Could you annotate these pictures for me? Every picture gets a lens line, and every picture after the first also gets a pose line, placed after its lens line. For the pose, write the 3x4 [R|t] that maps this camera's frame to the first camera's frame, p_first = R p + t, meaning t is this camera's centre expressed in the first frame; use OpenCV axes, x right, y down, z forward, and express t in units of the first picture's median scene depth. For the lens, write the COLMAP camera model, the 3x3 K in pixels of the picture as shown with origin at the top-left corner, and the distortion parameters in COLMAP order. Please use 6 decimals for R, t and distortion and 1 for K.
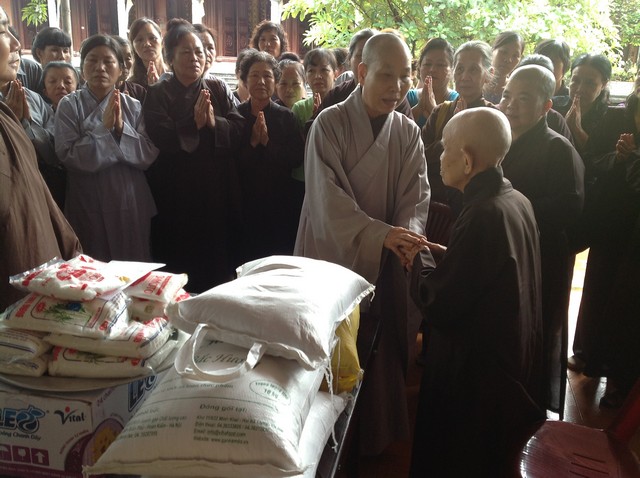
lens RADIAL K [[627.9, 0, 320.4], [0, 627.9, 220.7], [0, 0, 1]] dist [0.064992, -0.187502]
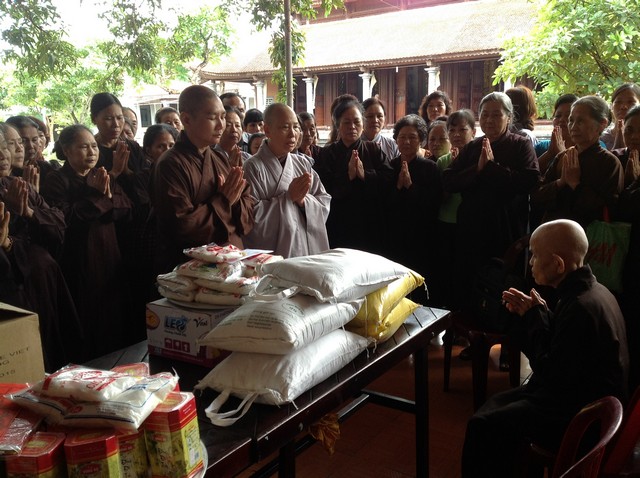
lens RADIAL K [[643.3, 0, 316.7], [0, 643.3, 240.3], [0, 0, 1]] dist [0.198194, -0.409424]
pose [[0.917851, 0.023818, -0.396211, 0.595423], [-0.055147, 0.996169, -0.067867, 0.172738], [0.393076, 0.084142, 0.915648, -0.548010]]
